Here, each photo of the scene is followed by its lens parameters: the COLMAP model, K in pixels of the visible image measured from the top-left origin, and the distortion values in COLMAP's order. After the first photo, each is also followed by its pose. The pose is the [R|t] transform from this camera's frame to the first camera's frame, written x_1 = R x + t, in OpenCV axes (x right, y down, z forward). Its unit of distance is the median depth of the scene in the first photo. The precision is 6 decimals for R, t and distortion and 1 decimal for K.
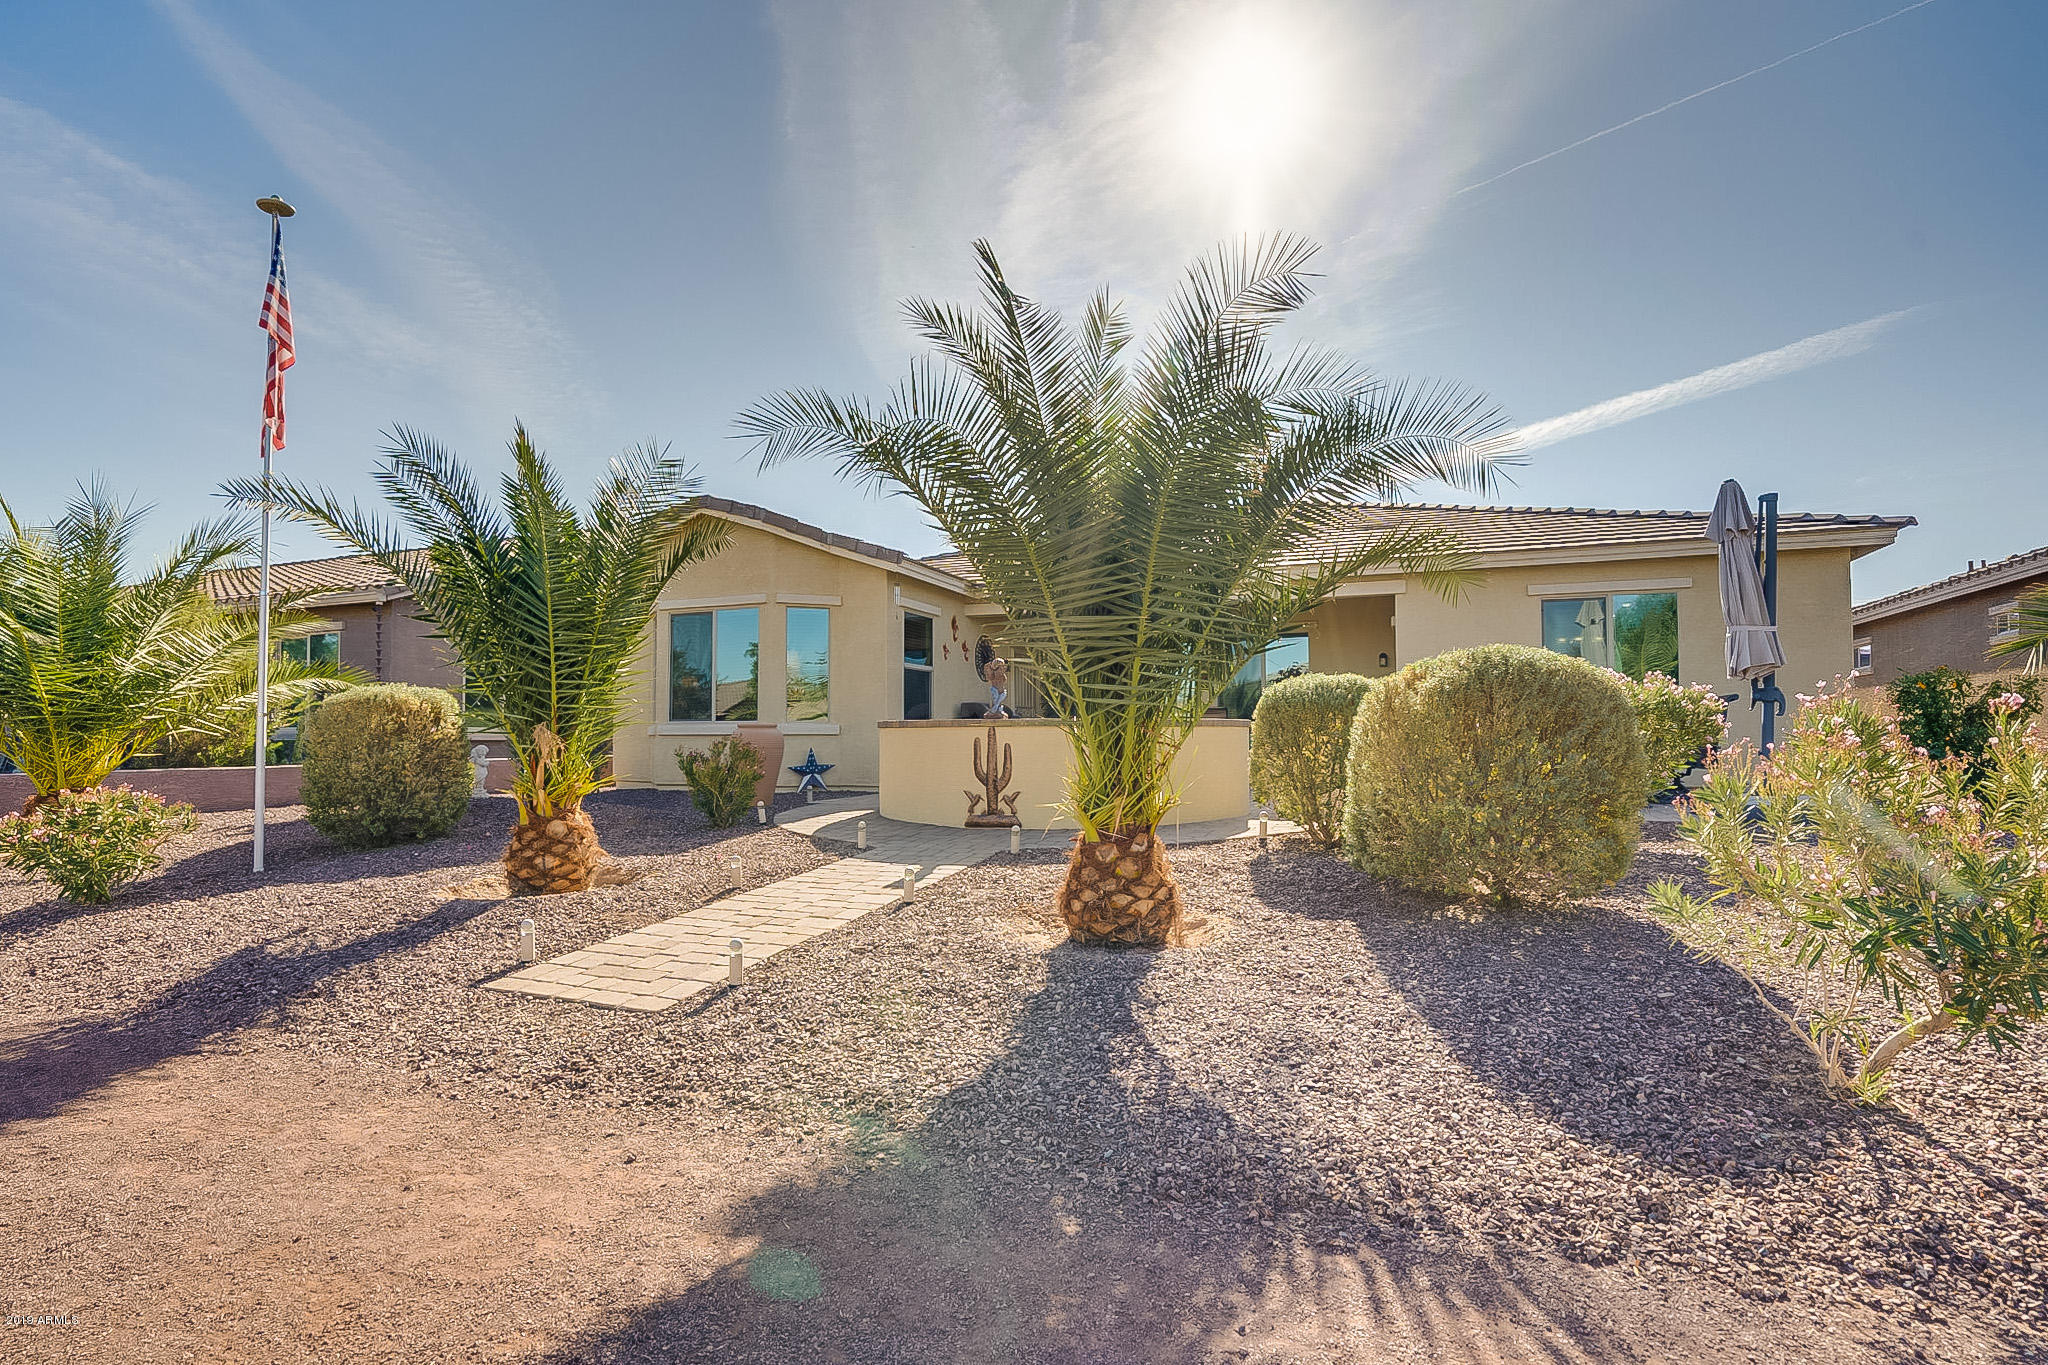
lens RADIAL K [[949.1, 0, 1005.1], [0, 949.1, 693.6], [0, 0, 1]] dist [-0.050444, 0.018706]
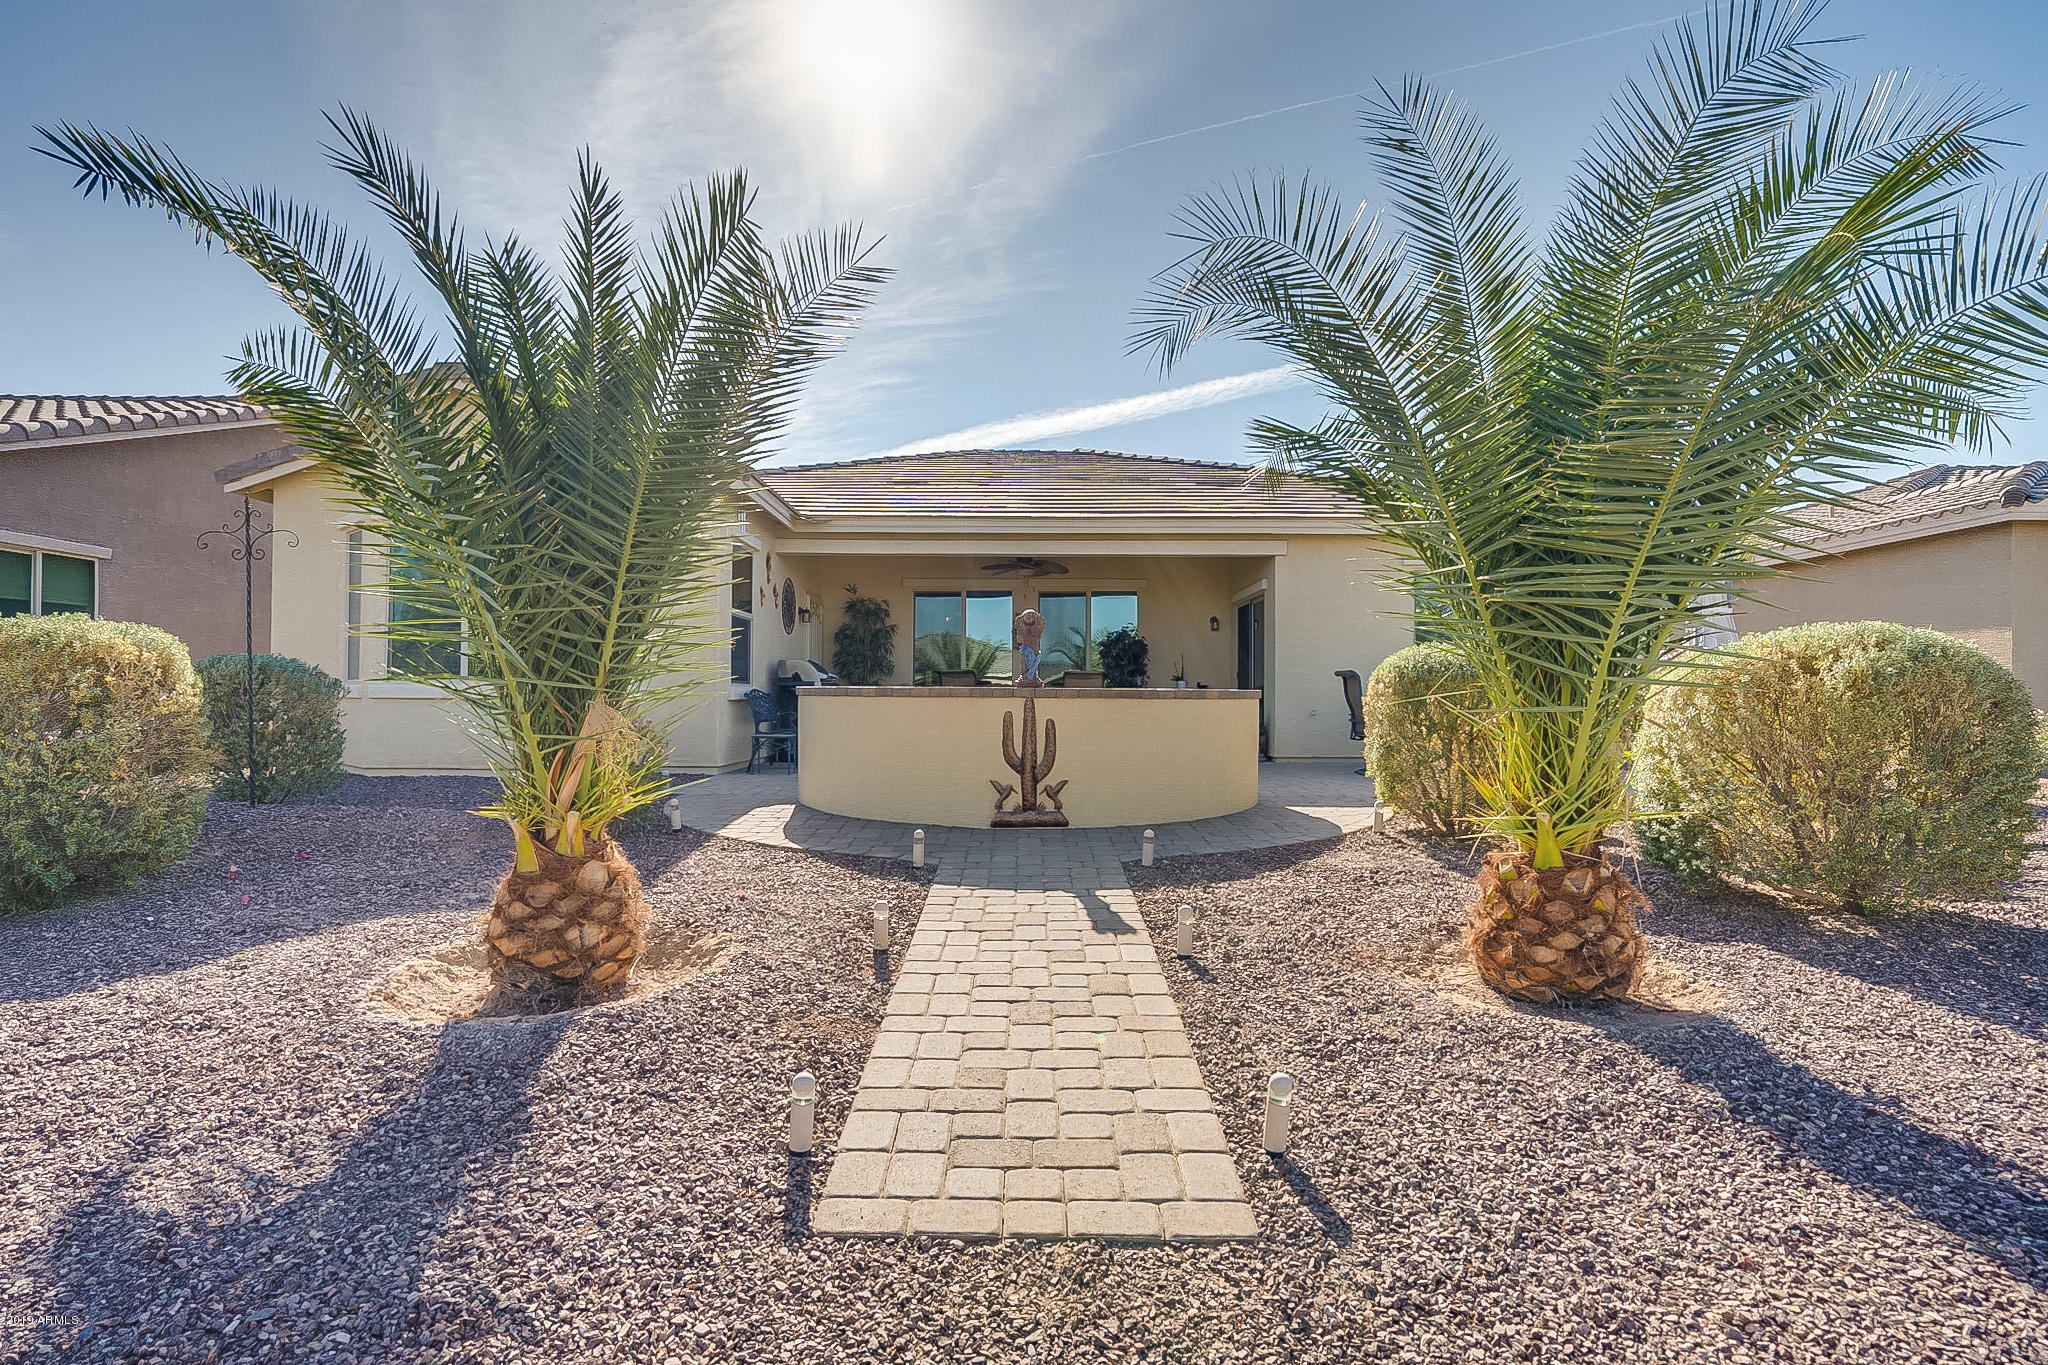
lens RADIAL K [[1018.6, 0, 1014.4], [0, 1018.6, 671.9], [0, 0, 1]] dist [-0.057456, 0.031653]
pose [[0.935118, 0.015666, 0.353990, -0.457738], [-0.023622, 0.999556, 0.018165, -0.001775], [-0.353548, -0.025348, 0.935073, 0.320033]]
